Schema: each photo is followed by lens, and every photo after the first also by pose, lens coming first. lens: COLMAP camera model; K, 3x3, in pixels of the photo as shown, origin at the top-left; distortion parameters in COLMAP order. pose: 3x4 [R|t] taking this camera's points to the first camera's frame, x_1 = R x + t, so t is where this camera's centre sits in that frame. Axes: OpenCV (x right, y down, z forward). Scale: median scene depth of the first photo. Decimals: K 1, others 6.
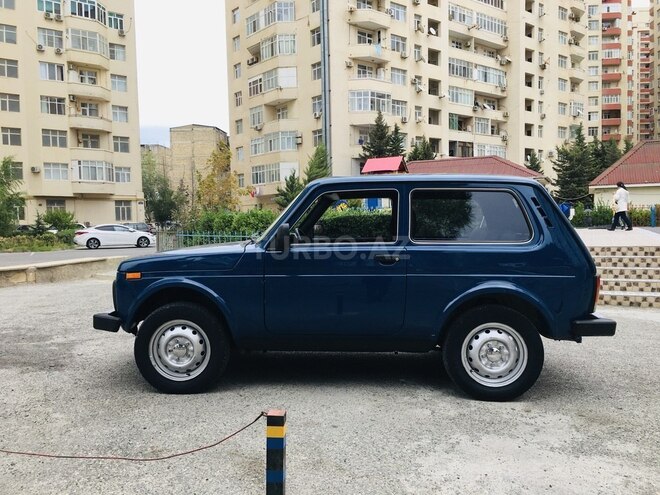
lens RADIAL K [[560.8, 0, 330.0], [0, 560.8, 247.5], [0, 0, 1]] dist [0.092078, -0.131155]
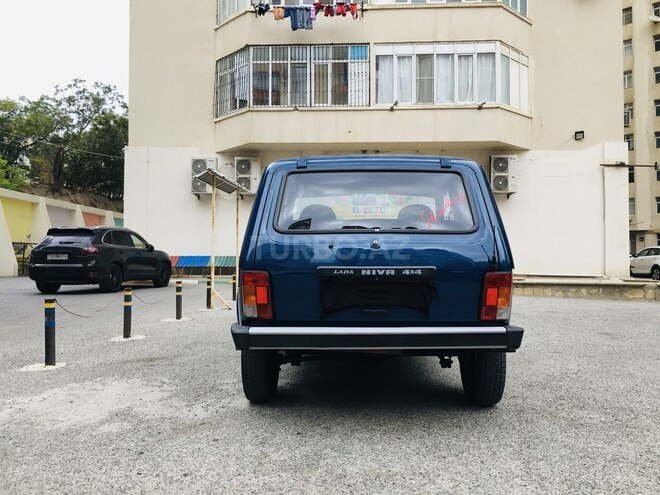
lens RADIAL K [[560.8, 0, 330.0], [0, 560.8, 247.5], [0, 0, 1]] dist [0.092078, -0.131155]
pose [[0.049734, -0.006869, -0.998739, 0.078385], [-0.047820, 0.998813, -0.009251, 0.001066], [0.997617, 0.048220, 0.049346, 0.066738]]
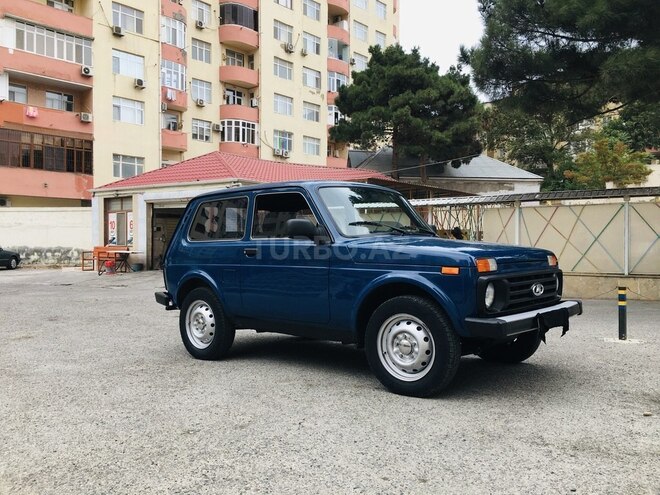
lens RADIAL K [[560.8, 0, 330.0], [0, 560.8, 247.5], [0, 0, 1]] dist [0.092078, -0.131155]
pose [[-0.812504, 0.014980, 0.582763, -0.043738], [0.041694, 0.998603, 0.032463, -0.002492], [-0.581463, 0.050674, -0.811993, 0.142425]]
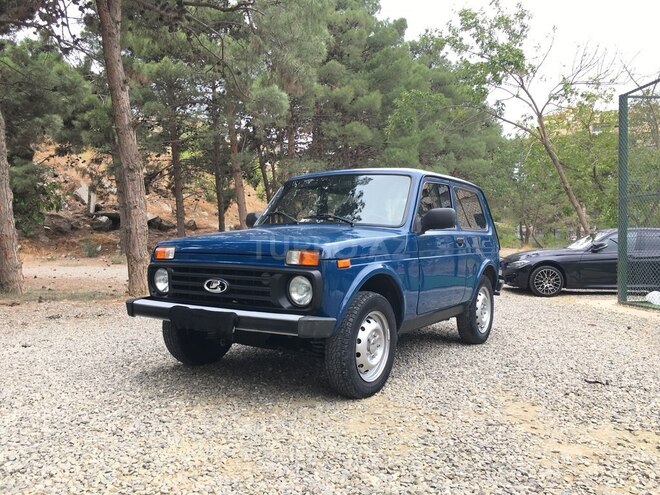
lens RADIAL K [[560.8, 0, 330.0], [0, 560.8, 247.5], [0, 0, 1]] dist [0.092078, -0.131155]
pose [[0.483904, -0.008138, 0.875083, -0.069218], [0.027996, 0.999589, -0.006185, 0.002038], [-0.874673, 0.027492, 0.483933, 0.040760]]
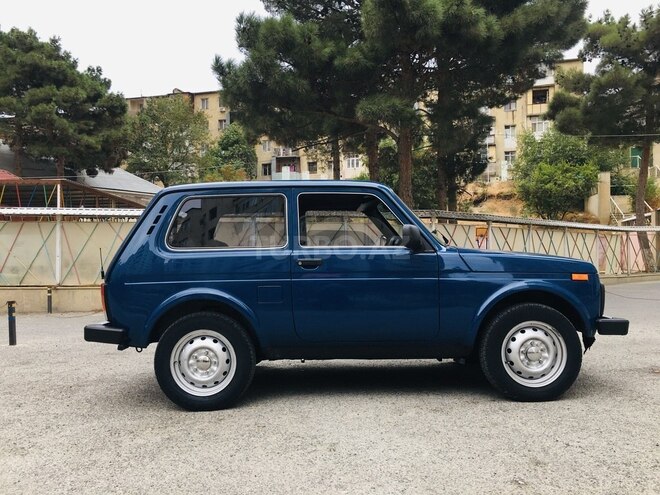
lens RADIAL K [[560.8, 0, 330.0], [0, 560.8, 247.5], [0, 0, 1]] dist [0.092078, -0.131155]
pose [[-0.995938, 0.020536, -0.087670, 0.011573], [0.018354, 0.999503, 0.025614, -0.003109], [0.088152, 0.023901, -0.995820, 0.148488]]
